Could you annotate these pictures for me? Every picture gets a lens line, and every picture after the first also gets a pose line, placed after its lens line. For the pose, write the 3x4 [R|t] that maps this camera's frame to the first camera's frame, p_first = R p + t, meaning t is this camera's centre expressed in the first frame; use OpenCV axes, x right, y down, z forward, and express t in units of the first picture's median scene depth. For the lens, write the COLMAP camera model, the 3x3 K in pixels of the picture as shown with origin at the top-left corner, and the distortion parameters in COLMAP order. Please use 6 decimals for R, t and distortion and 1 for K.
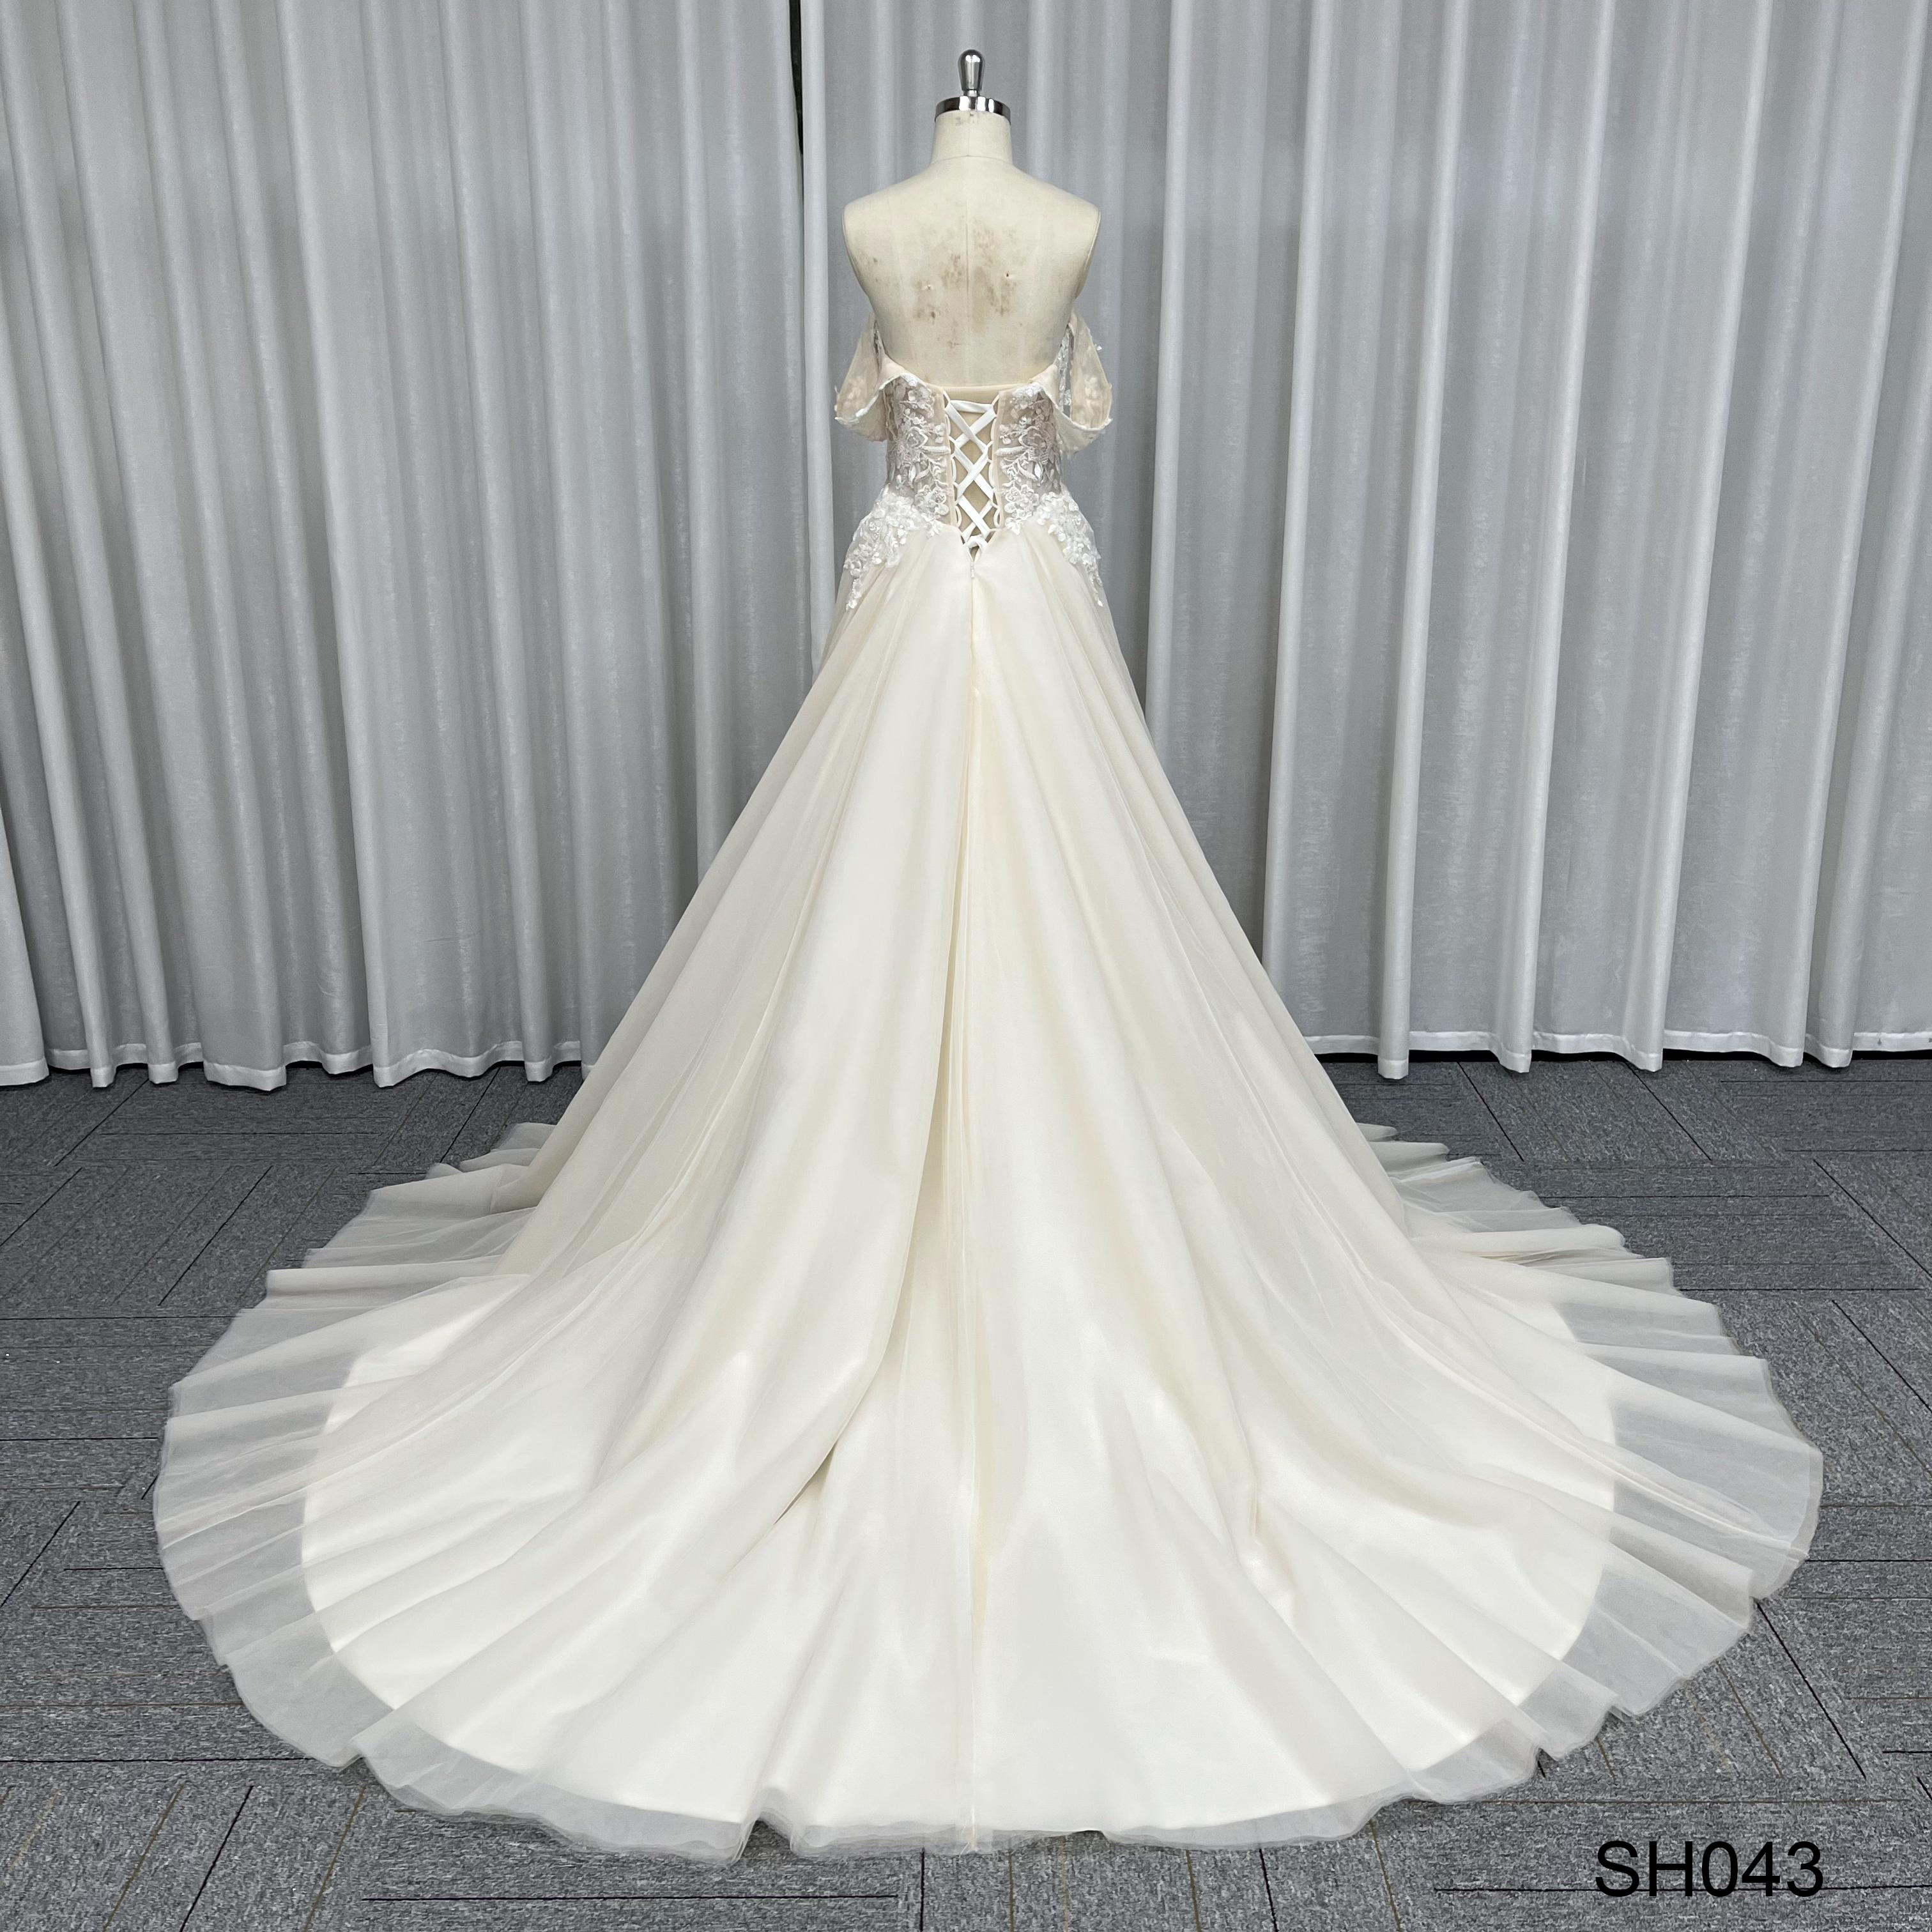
lens RADIAL K [[1977.5, 0, 927.5], [0, 1977.5, 937.5], [0, 0, 1]] dist [0.033287, -0.026300]
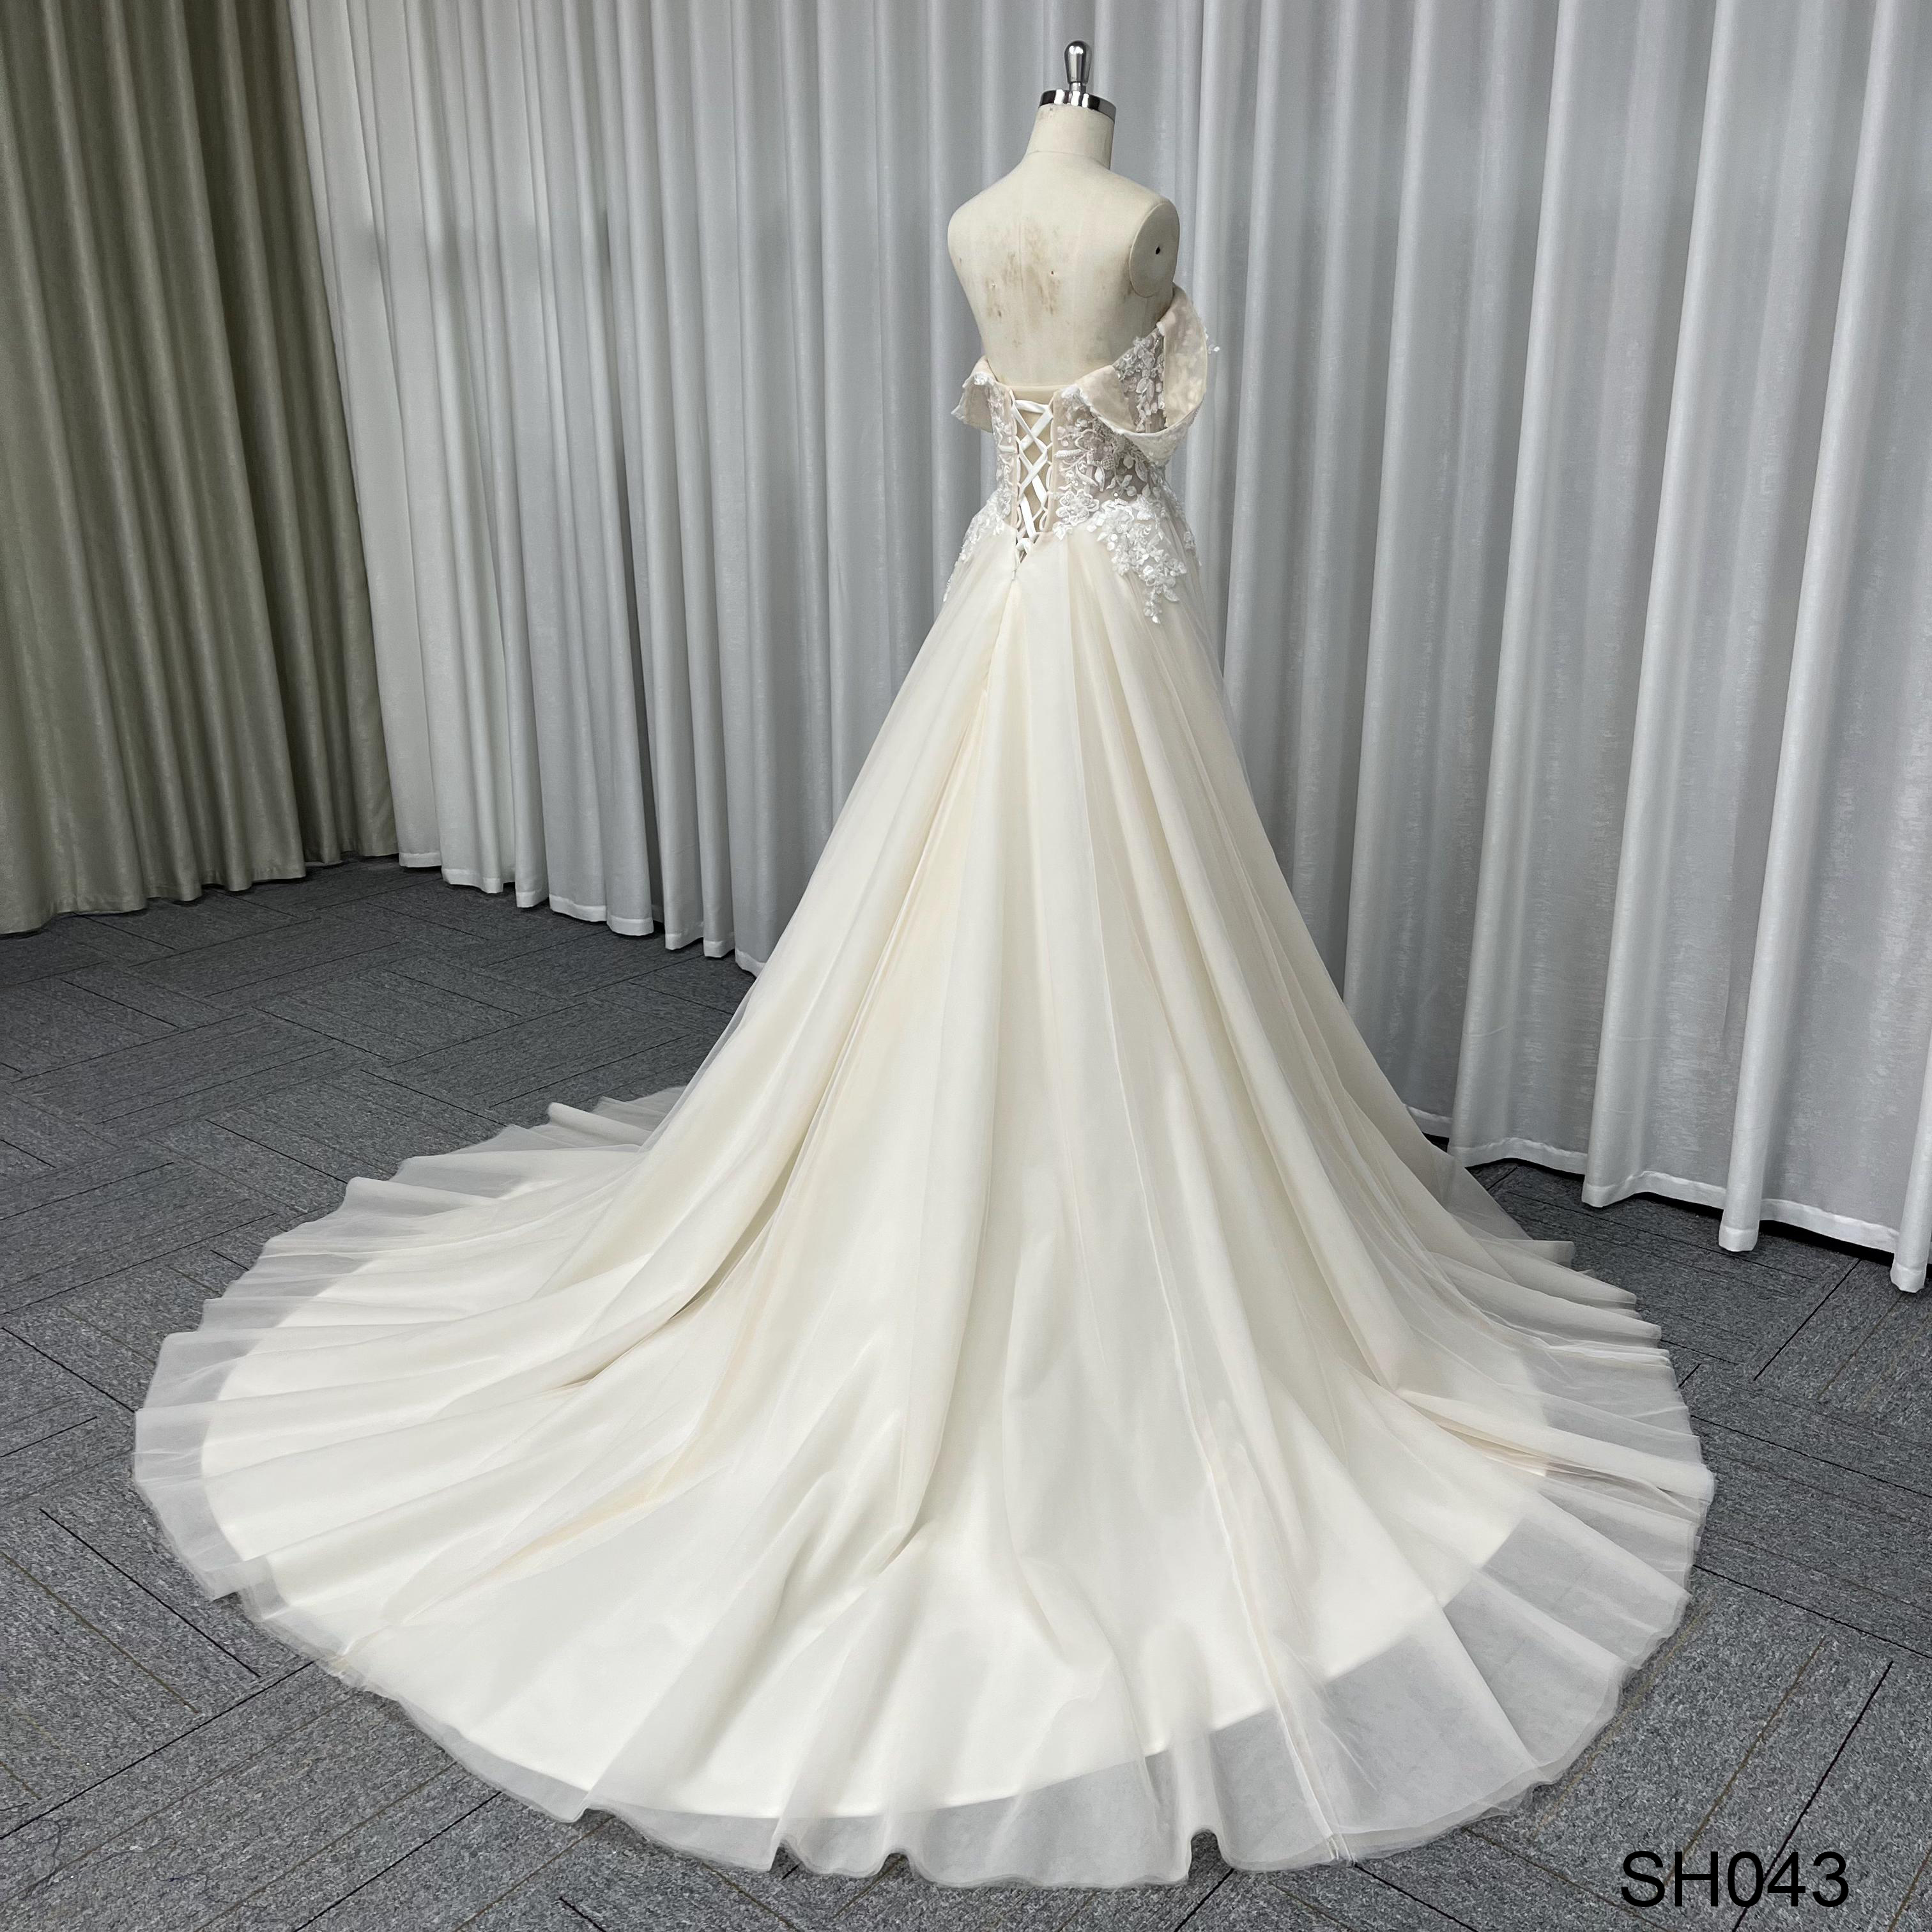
lens RADIAL K [[1990.2, 0, 936.7], [0, 1990.2, 949.5], [0, 0, 1]] dist [0.021328, 0.022954]
pose [[0.762216, 0.200807, -0.615389, 0.651078], [-0.190848, 0.978122, 0.082788, -0.077226], [0.618550, 0.054344, 0.783864, 0.209264]]
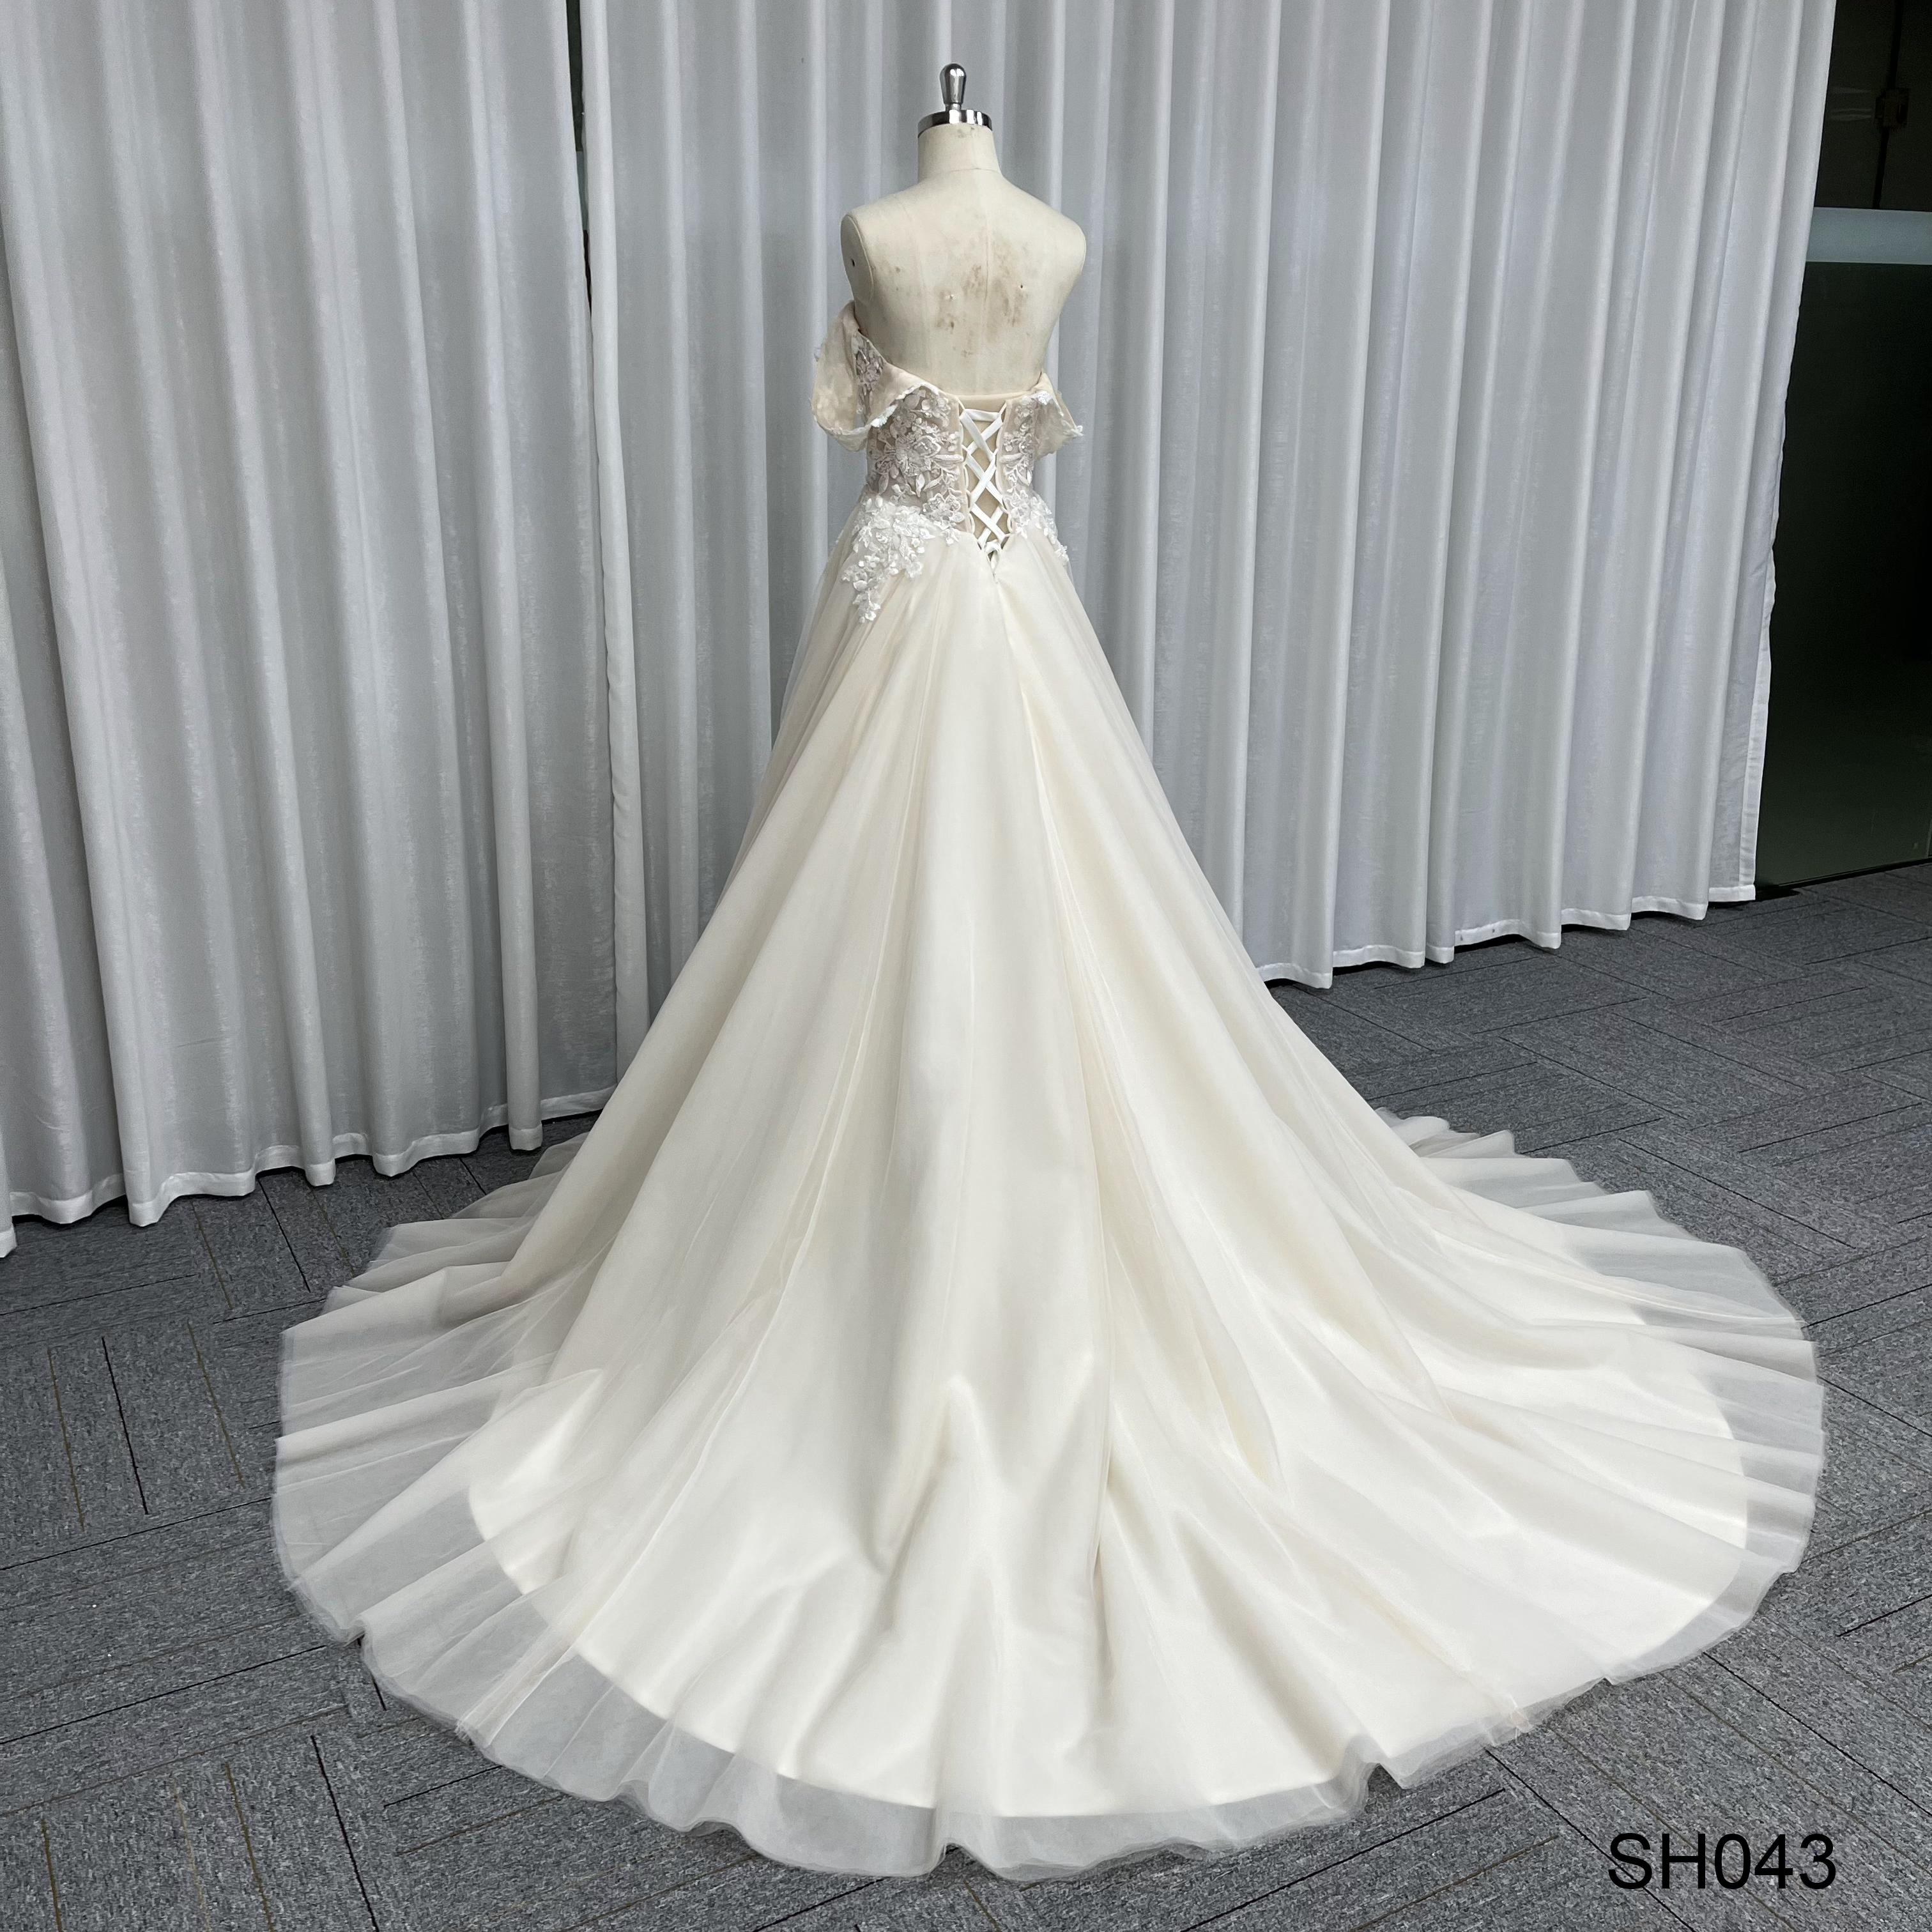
lens RADIAL K [[1990.2, 0, 936.7], [0, 1990.2, 949.5], [0, 0, 1]] dist [0.021328, 0.022954]
pose [[0.875415, -0.136193, 0.463790, -0.511135], [0.136753, 0.990068, 0.032610, -0.032972], [-0.463625, 0.034877, 0.885345, 0.115196]]
